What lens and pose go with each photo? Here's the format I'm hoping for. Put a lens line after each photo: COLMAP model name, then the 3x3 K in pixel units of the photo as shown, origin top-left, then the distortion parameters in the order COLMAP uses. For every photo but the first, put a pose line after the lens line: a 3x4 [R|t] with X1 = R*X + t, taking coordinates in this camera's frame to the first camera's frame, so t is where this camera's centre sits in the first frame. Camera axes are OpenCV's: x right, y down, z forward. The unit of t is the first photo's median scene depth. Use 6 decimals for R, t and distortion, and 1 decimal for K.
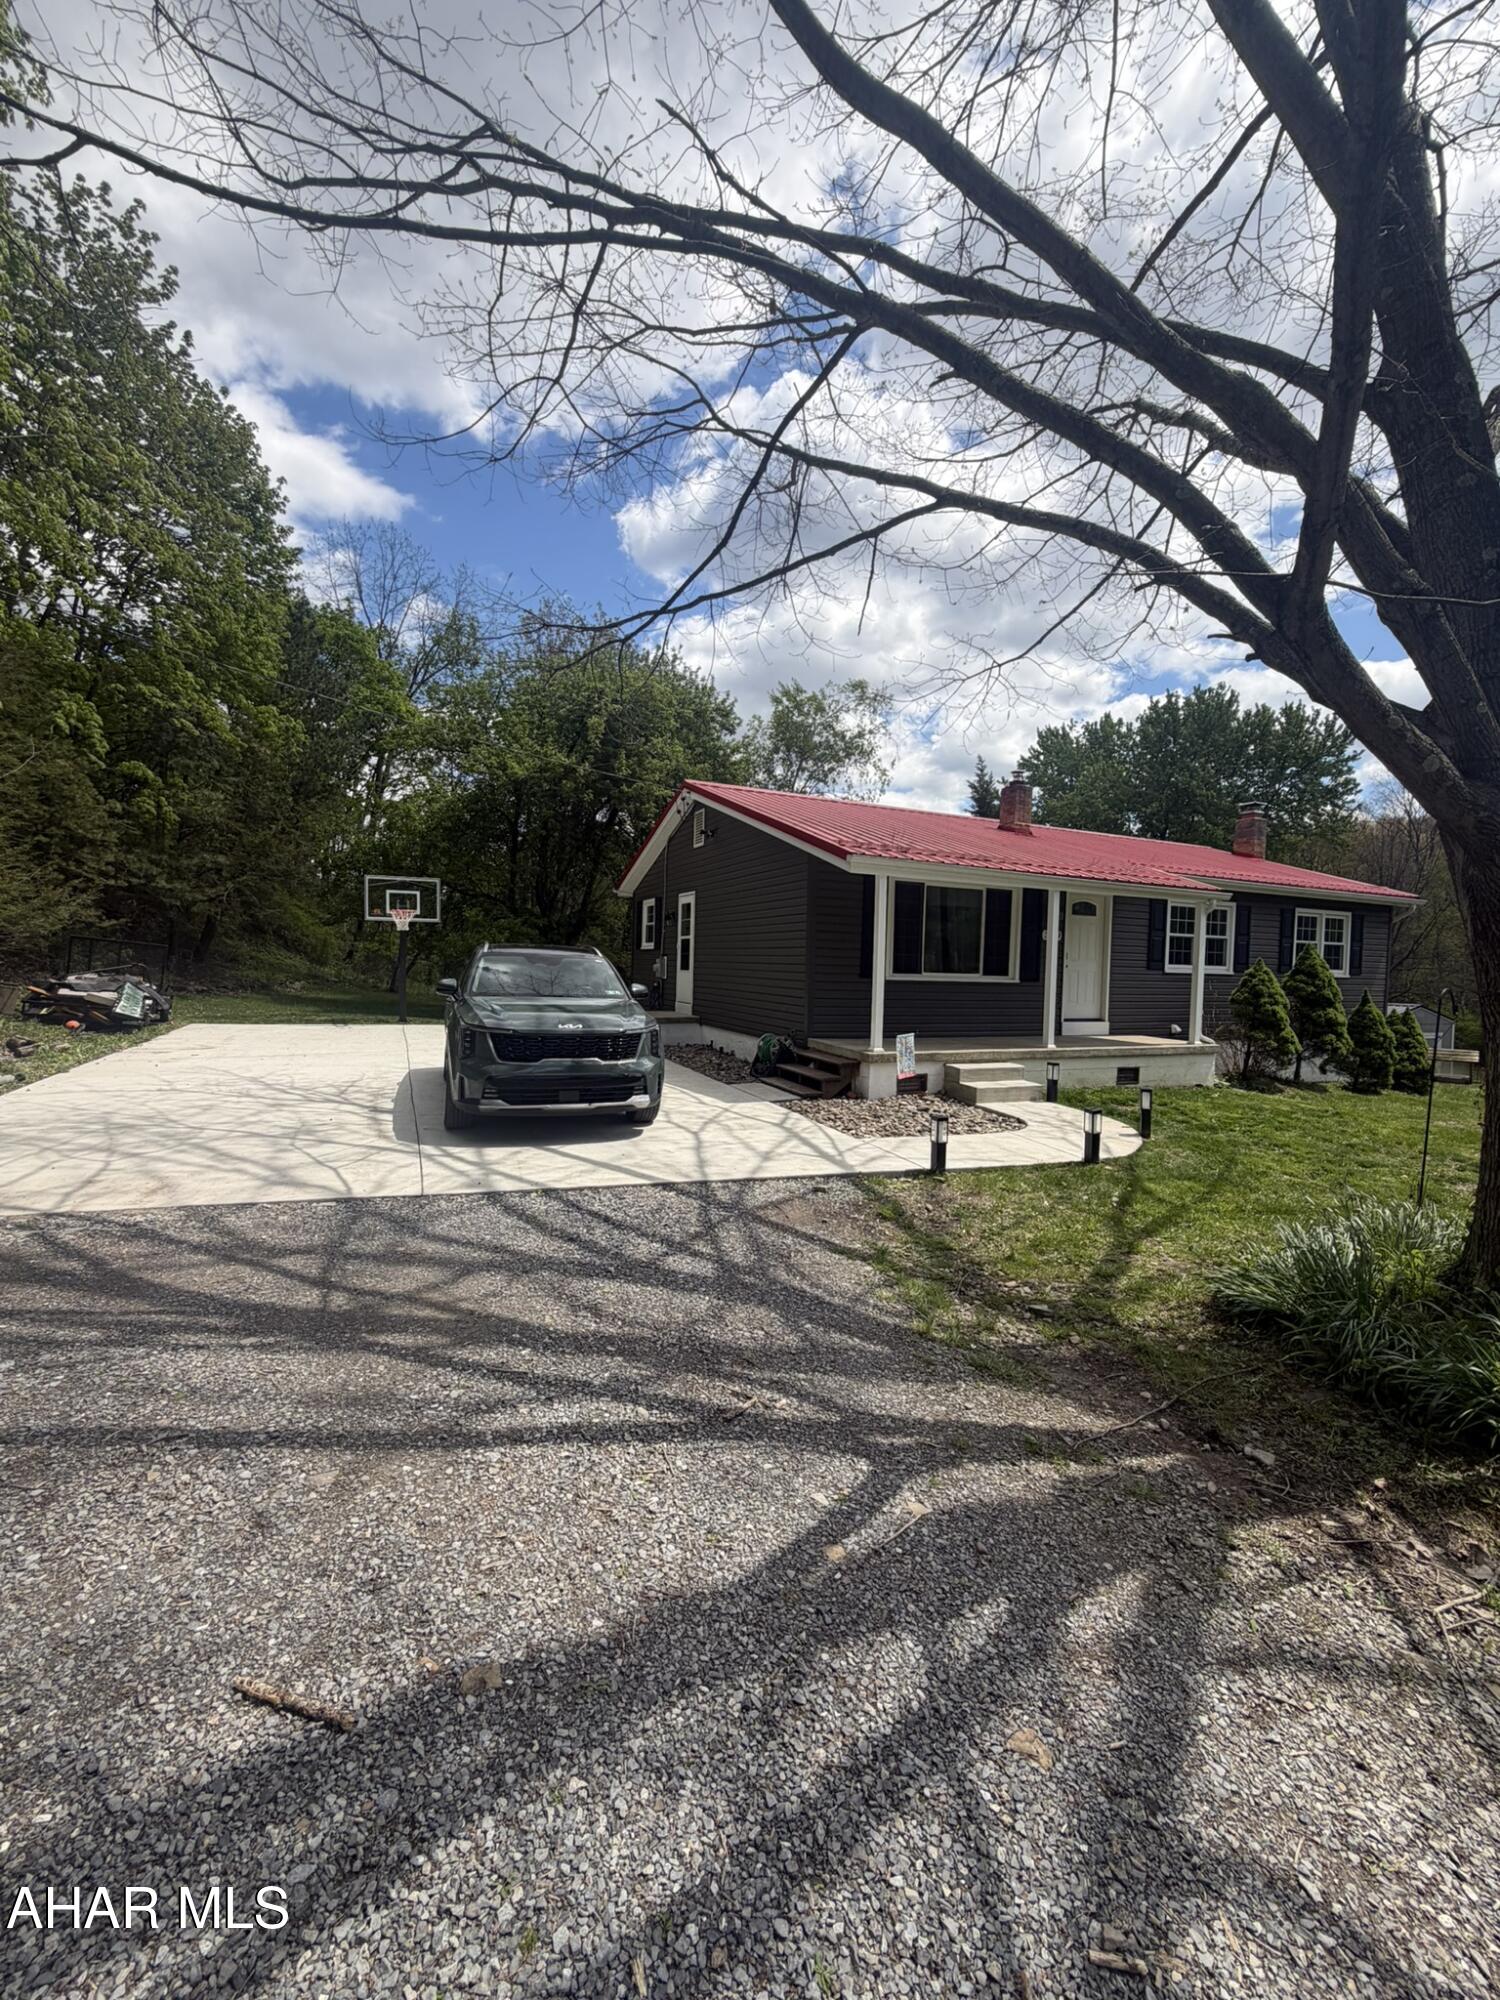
lens RADIAL K [[816.3, 0, 750.0], [0, 816.3, 1000.0], [0, 0, 1]] dist [0.002123, 0.000097]
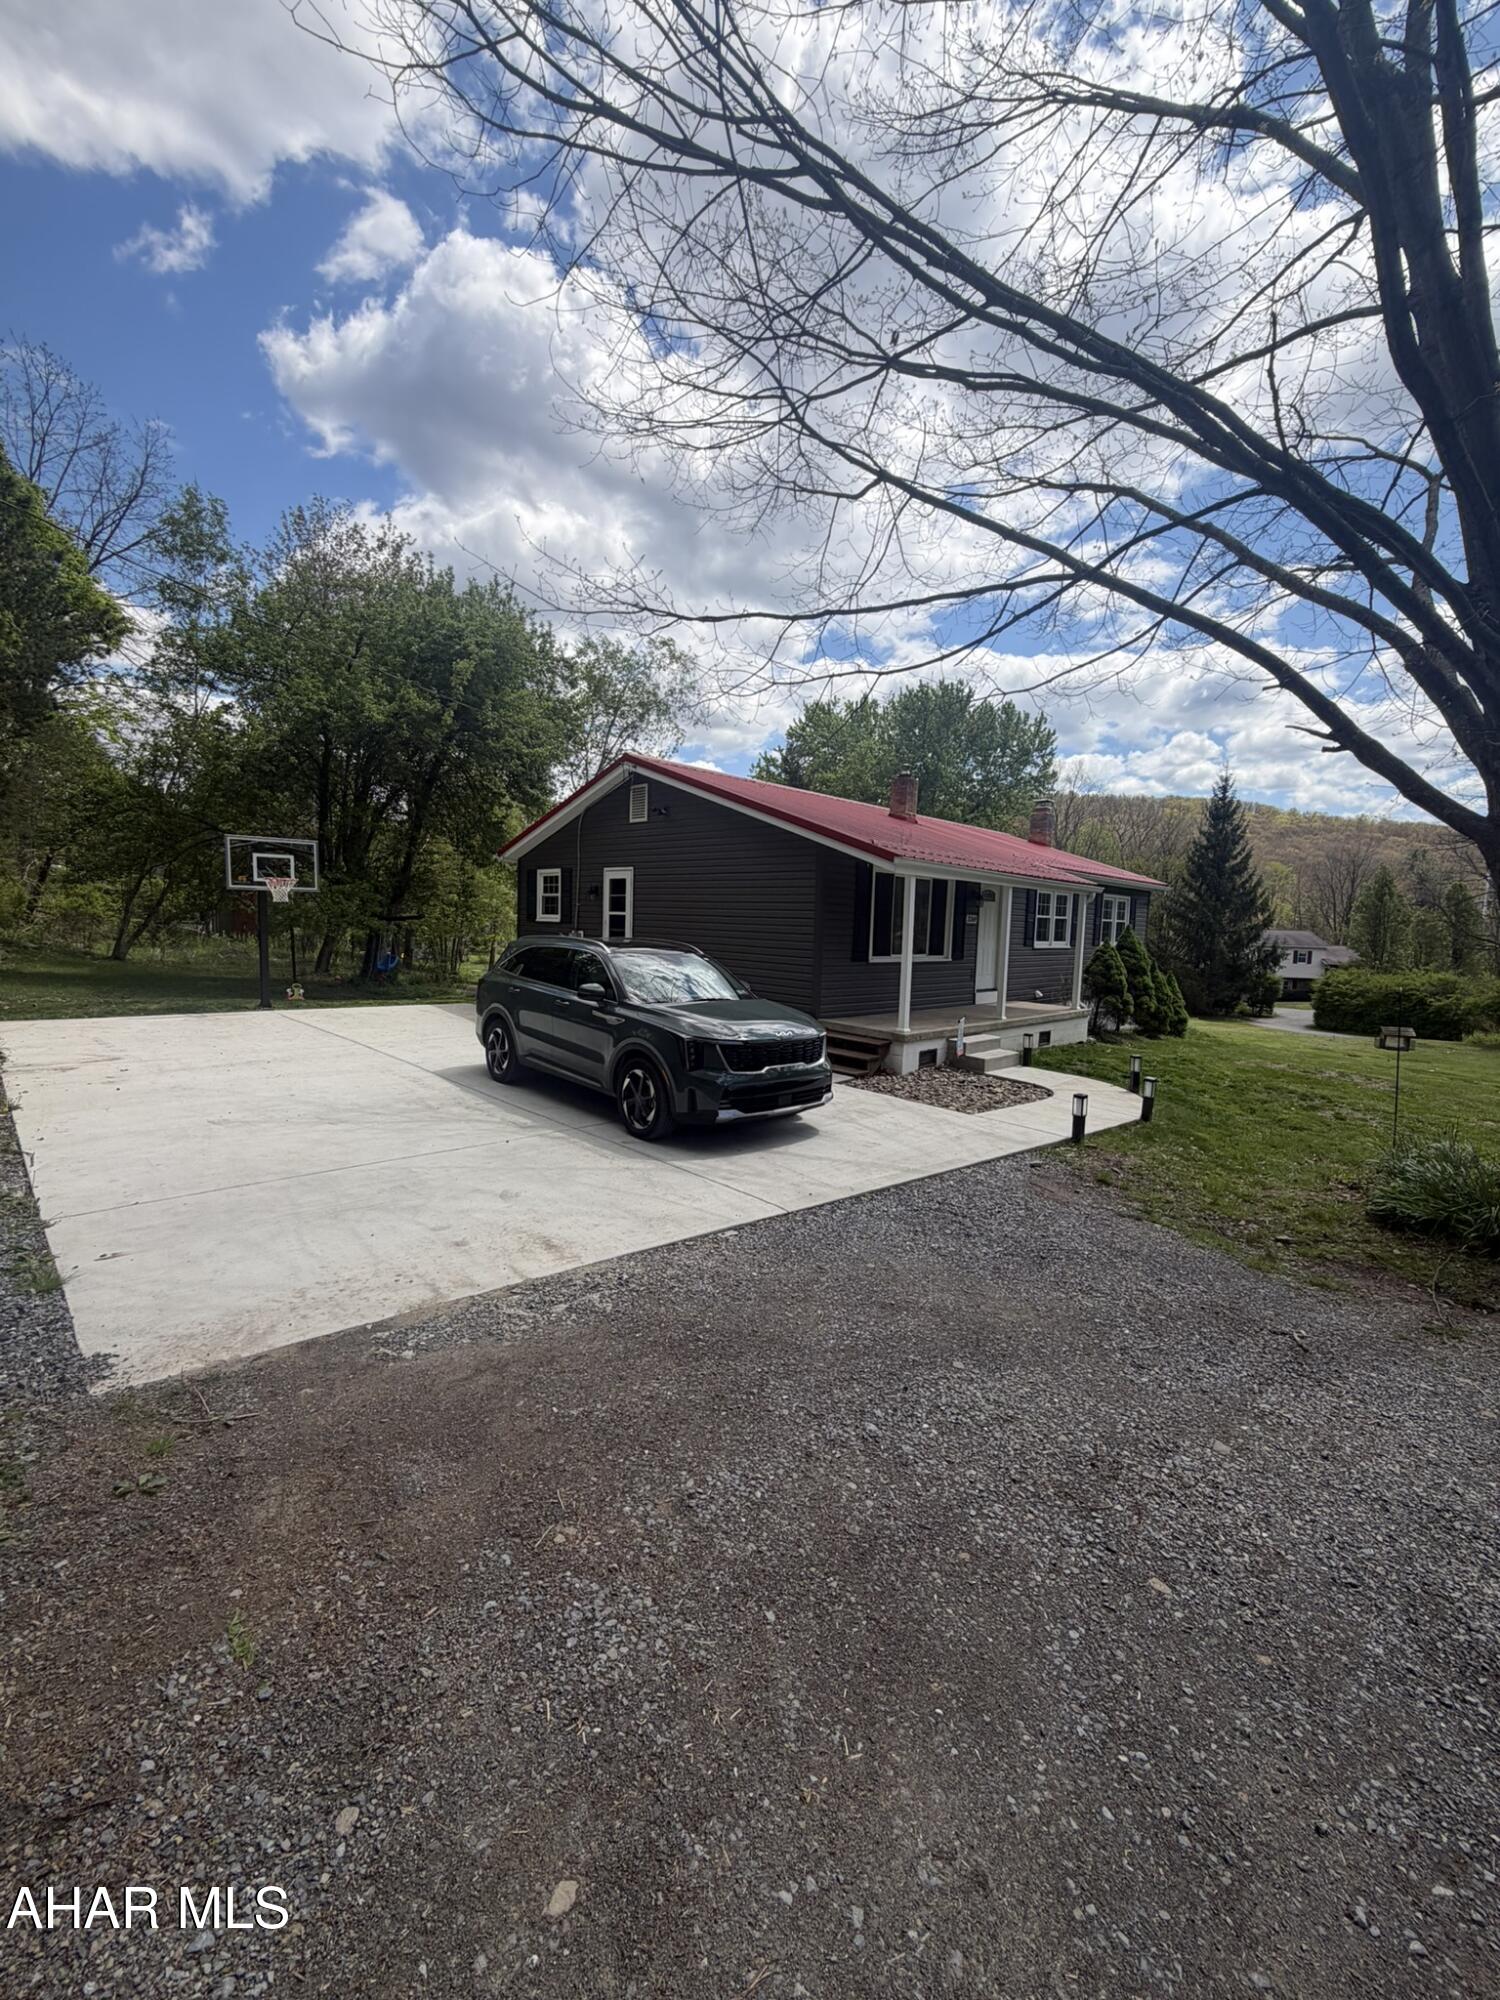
lens RADIAL K [[798.3, 0, 746.8], [0, 798.3, 1036.0], [0, 0, 1]] dist [-0.001505, -0.000141]
pose [[0.937362, -0.046460, 0.345246, -0.299036], [0.009305, 0.994052, 0.108508, -0.035958], [-0.348233, -0.098499, 0.932219, 0.034727]]
